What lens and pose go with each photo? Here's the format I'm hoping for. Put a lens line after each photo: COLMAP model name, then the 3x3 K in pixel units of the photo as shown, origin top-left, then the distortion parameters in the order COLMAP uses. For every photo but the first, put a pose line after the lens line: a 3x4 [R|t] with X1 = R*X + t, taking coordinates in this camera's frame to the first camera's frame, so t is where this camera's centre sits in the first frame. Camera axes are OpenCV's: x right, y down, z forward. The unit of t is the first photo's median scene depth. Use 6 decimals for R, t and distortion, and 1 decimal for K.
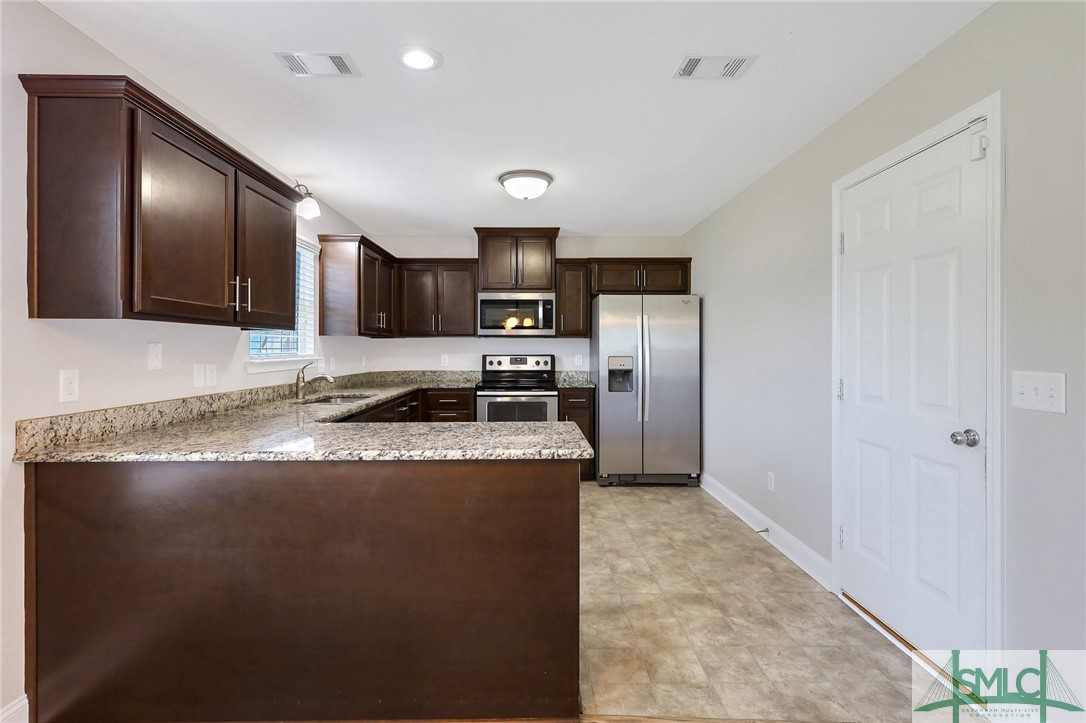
lens RADIAL K [[507.4, 0, 540.6], [0, 507.4, 349.1], [0, 0, 1]] dist [0.003175, -0.000775]
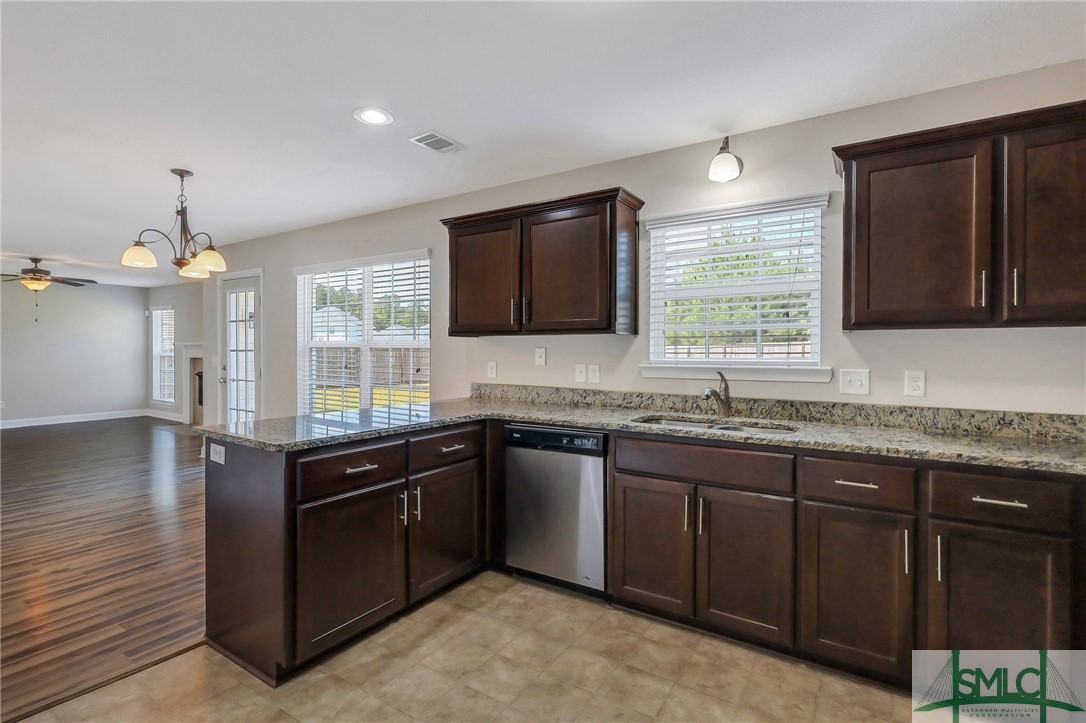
lens RADIAL K [[507.4, 0, 511.1], [0, 507.4, 346.4], [0, 0, 1]] dist [0.003175, -0.000775]
pose [[-0.576427, -0.011796, -0.817064, 0.257764], [-0.007225, 0.999930, -0.009338, -0.000490], [0.817117, 0.000520, -0.576472, 0.883740]]
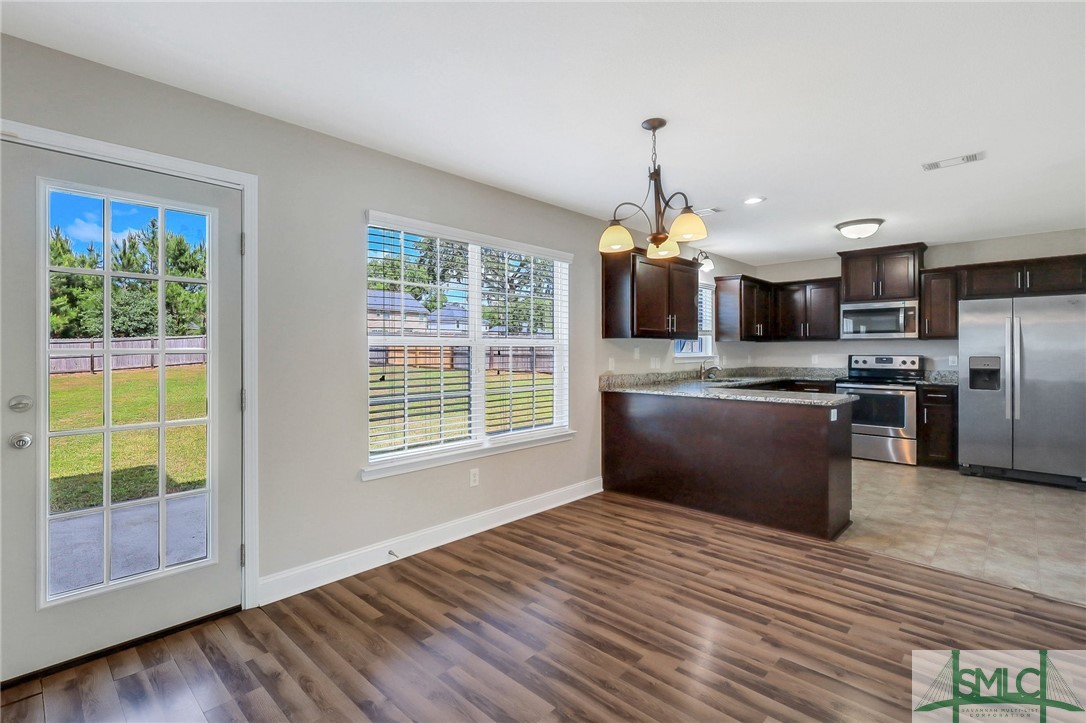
lens RADIAL K [[507.4, 0, 541.2], [0, 507.4, 350.3], [0, 0, 1]] dist [0.003175, -0.000775]
pose [[0.711754, -0.001083, -0.702428, 0.243092], [0.000127, 0.999999, -0.001412, 0.002185], [0.702428, 0.000916, 0.711754, -0.423476]]
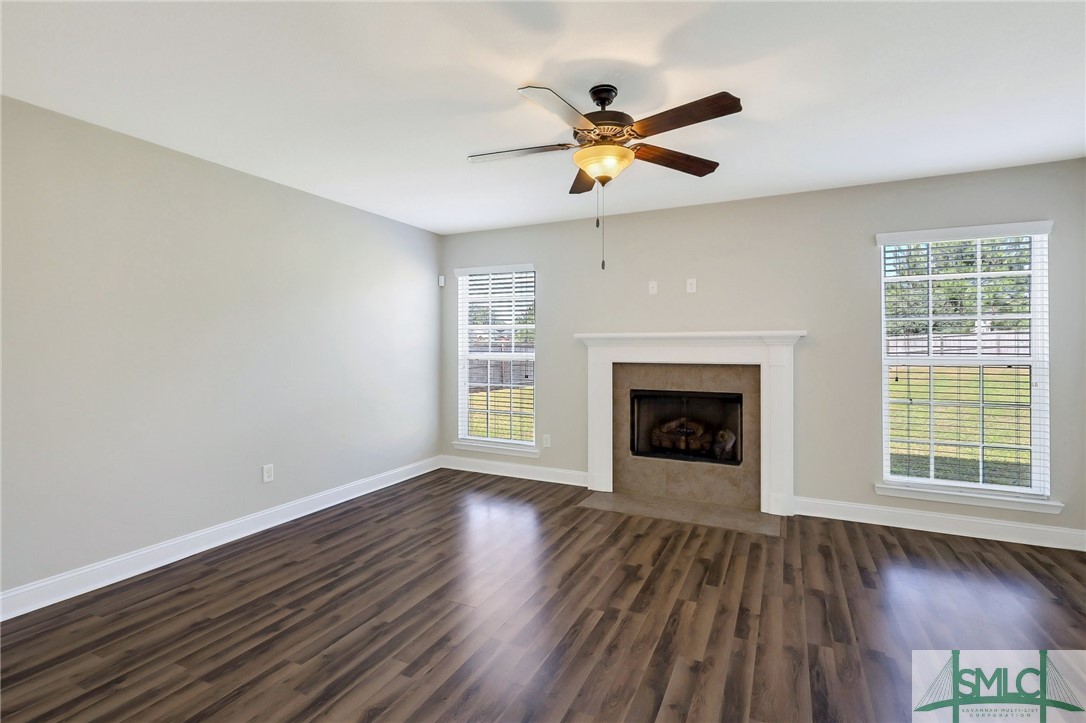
lens RADIAL K [[507.4, 0, 541.8], [0, 507.4, 353.6], [0, 0, 1]] dist [0.003175, -0.000775]
pose [[-0.452332, 0.013110, -0.891753, 0.332585], [-0.003728, 0.999855, 0.016590, 0.002260], [0.891842, 0.010829, -0.452217, -0.898961]]
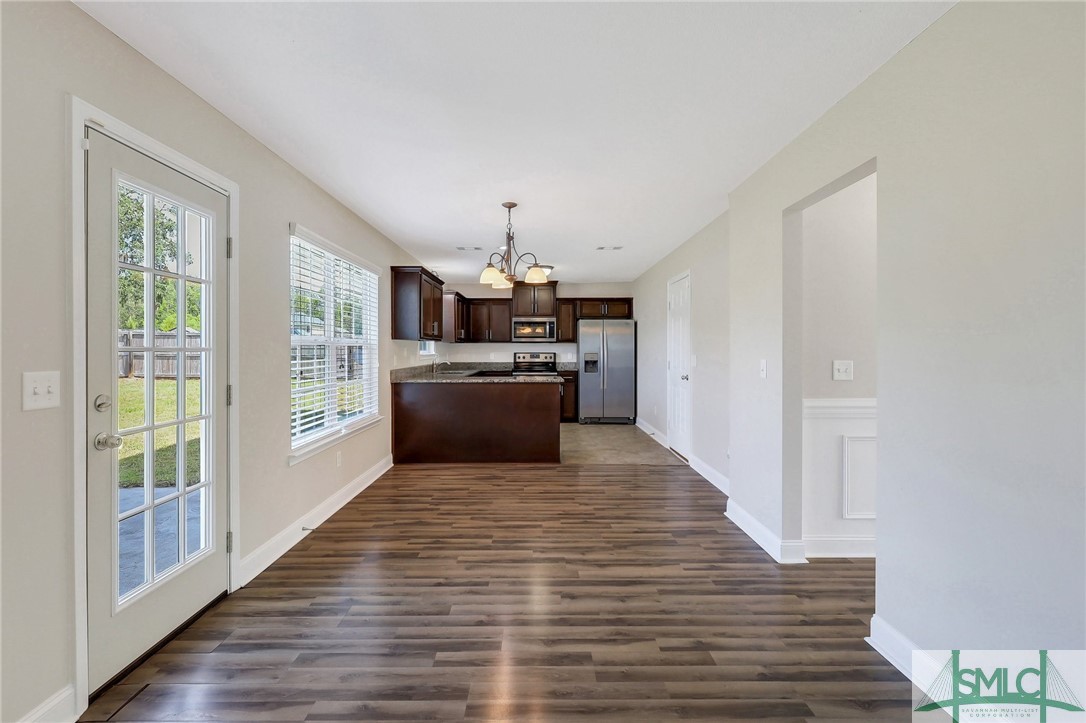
lens RADIAL K [[507.4, 0, 543.9], [0, 507.4, 348.6], [0, 0, 1]] dist [0.003175, -0.000775]
pose [[0.999982, -0.000454, -0.005950, -0.002885], [0.000427, 0.999990, -0.004513, 0.005515], [0.005952, 0.004510, 0.999972, -0.825691]]
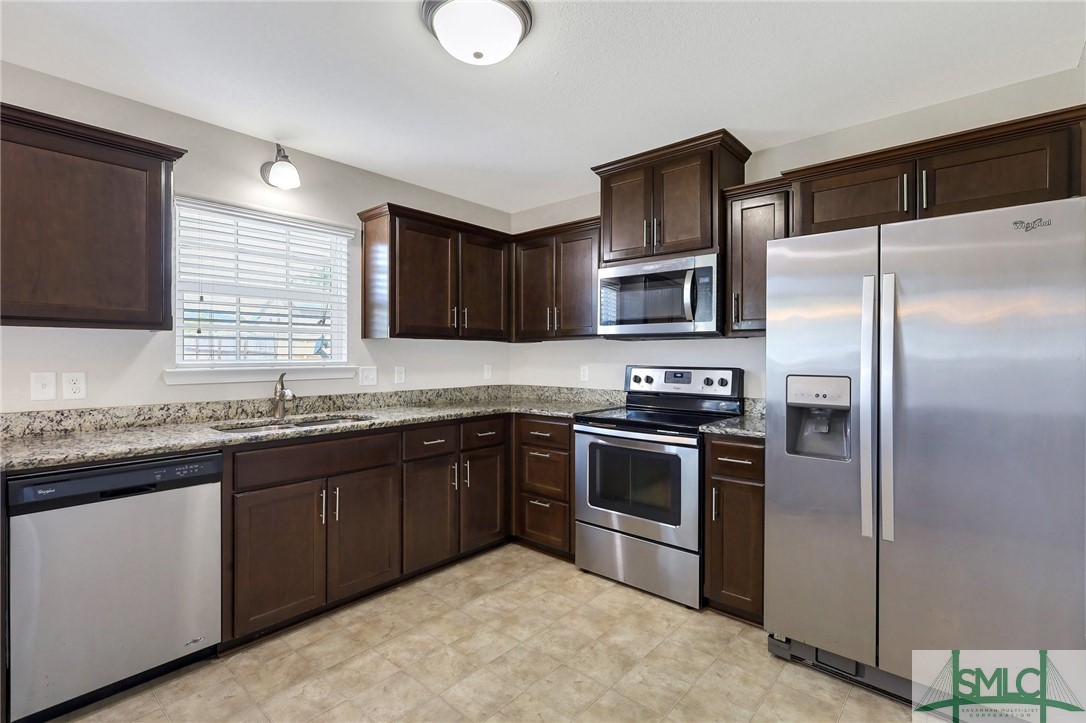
lens RADIAL K [[507.4, 0, 542.6], [0, 507.4, 350.5], [0, 0, 1]] dist [0.003175, -0.000775]
pose [[0.746109, -0.002940, -0.665818, 0.267742], [-0.006226, 0.999916, -0.011392, -0.000155], [0.665795, 0.012645, 0.746027, 0.513223]]
